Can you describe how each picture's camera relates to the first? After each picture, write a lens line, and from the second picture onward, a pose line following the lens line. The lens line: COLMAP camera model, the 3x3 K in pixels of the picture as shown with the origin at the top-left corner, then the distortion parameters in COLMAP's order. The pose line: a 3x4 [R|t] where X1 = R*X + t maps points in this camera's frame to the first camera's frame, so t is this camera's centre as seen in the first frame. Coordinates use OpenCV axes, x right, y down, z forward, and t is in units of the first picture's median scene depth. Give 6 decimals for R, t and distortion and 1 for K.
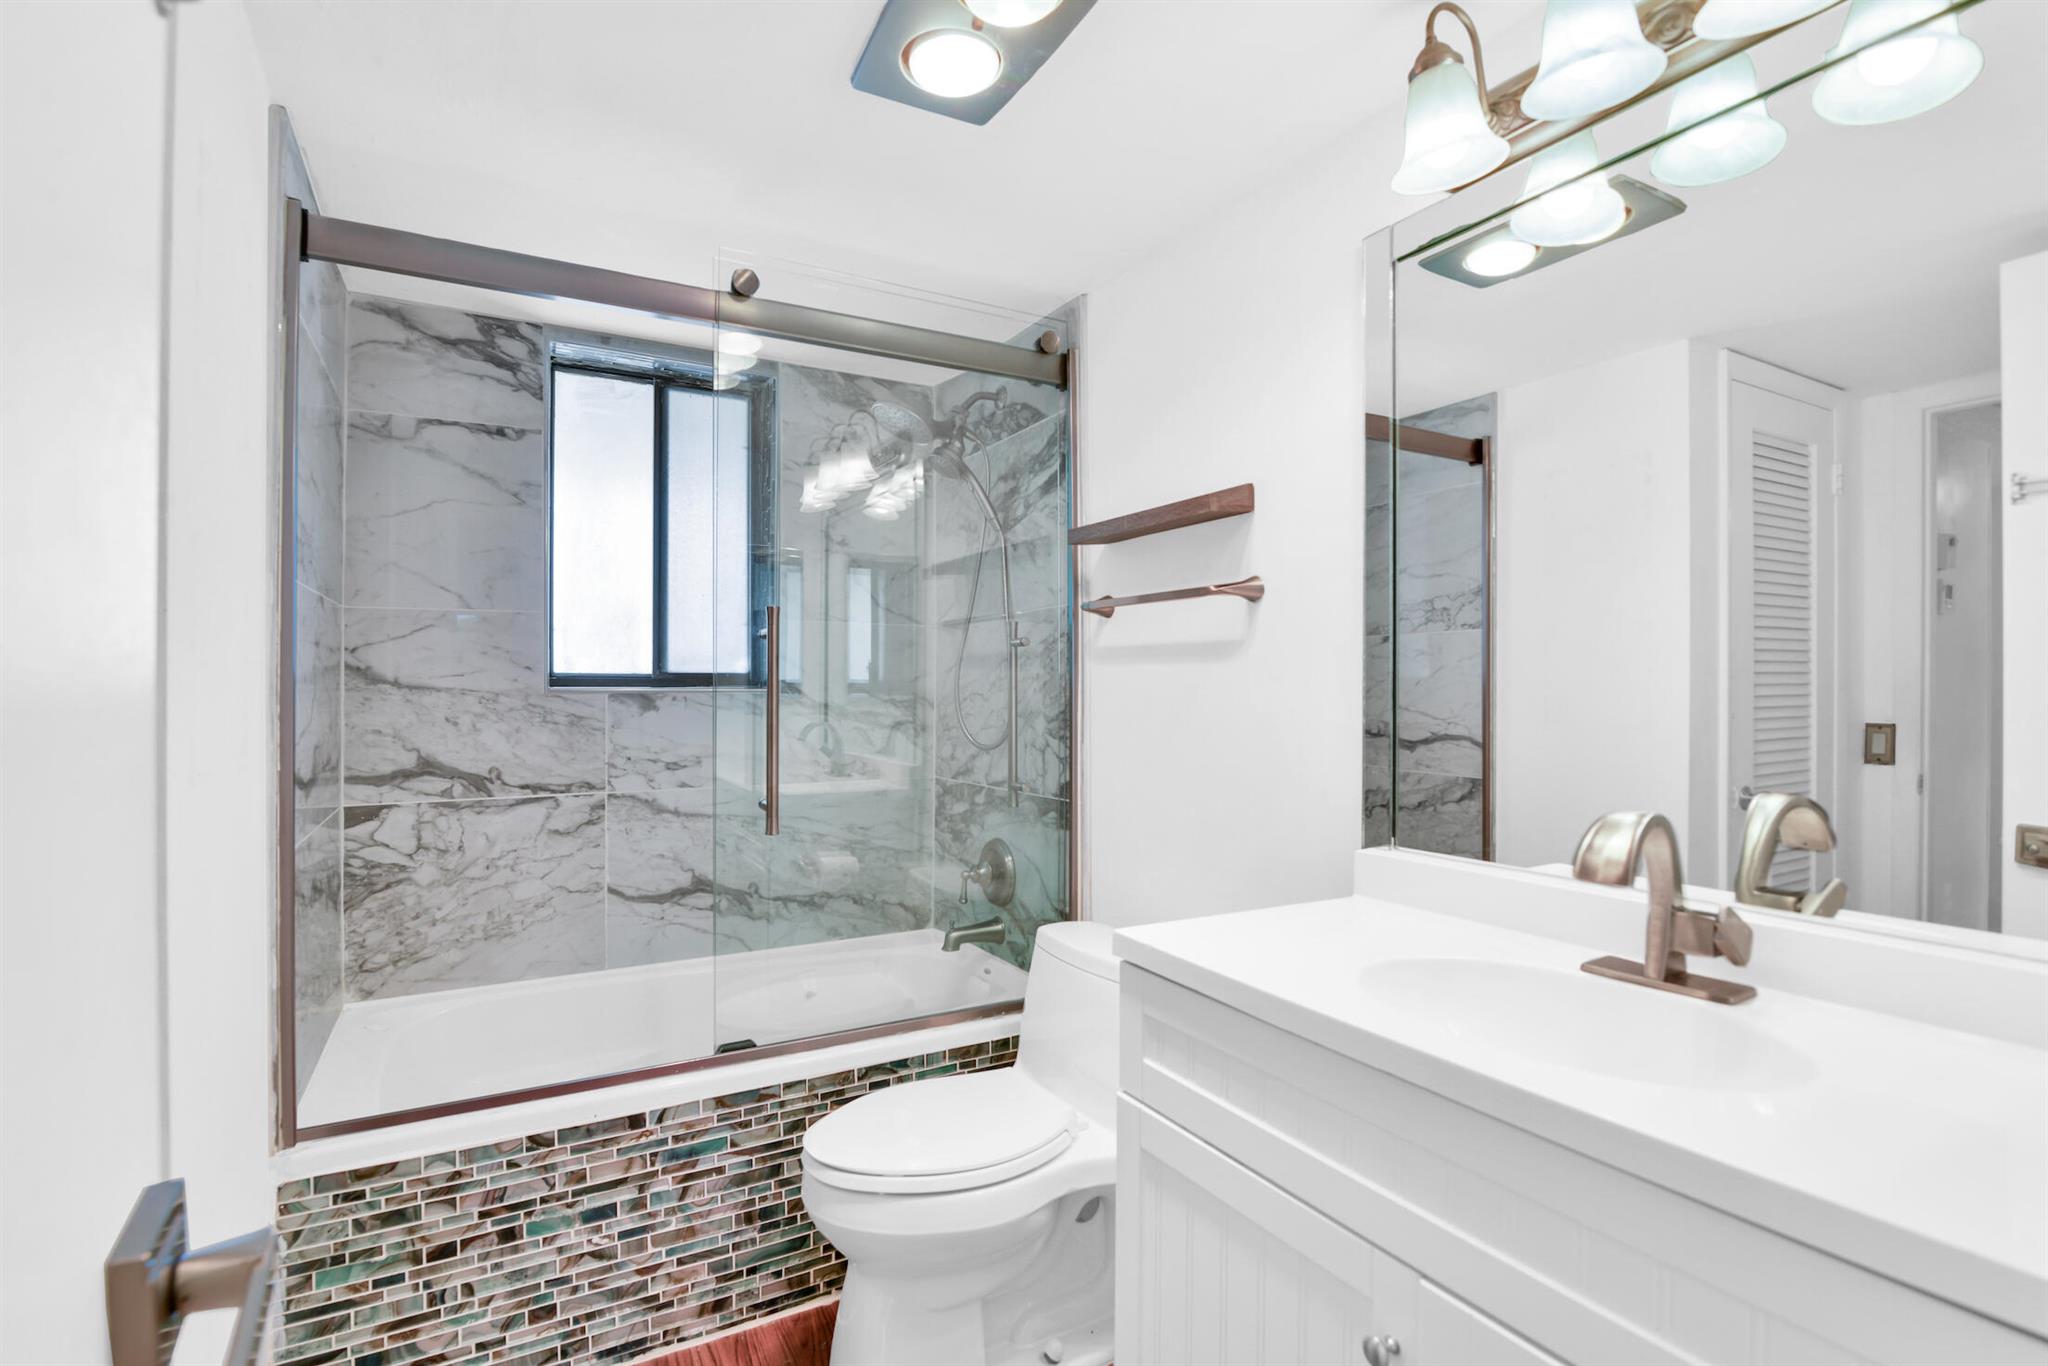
lens RADIAL K [[966.1, 0, 995.3], [0, 966.1, 683.2], [0, 0, 1]] dist [-0.020621, 0.000036]
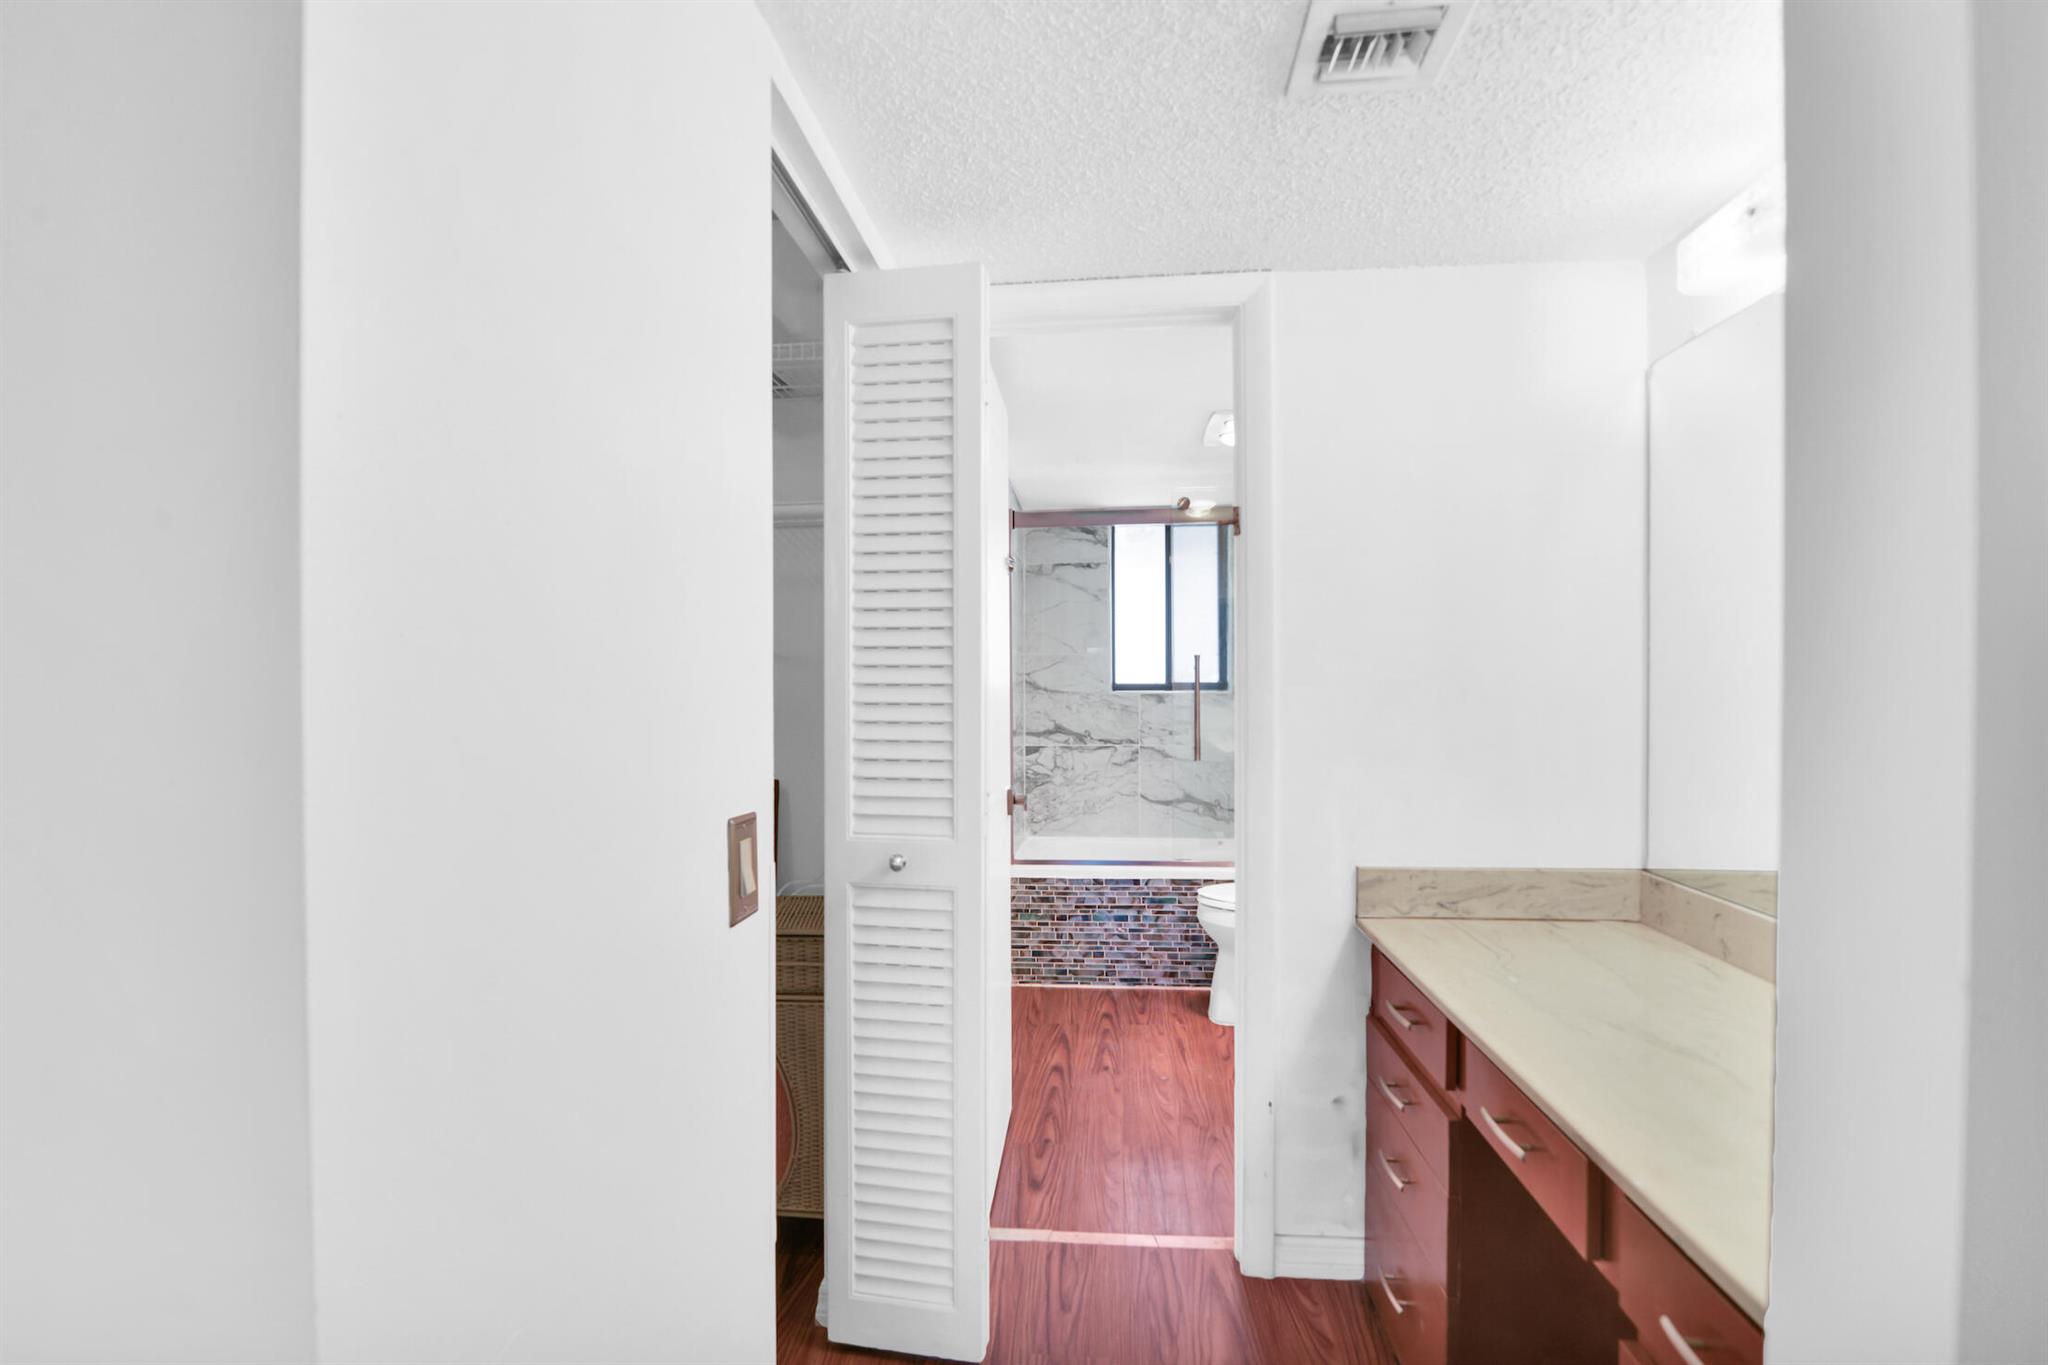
lens RADIAL K [[966.1, 0, 995.3], [0, 966.1, 682.7], [0, 0, 1]] dist [-0.020621, 0.000036]
pose [[0.820084, -0.004903, -0.572222, 0.634767], [0.007241, 0.999972, 0.001809, -0.024001], [0.572198, -0.005627, 0.820097, -1.022692]]
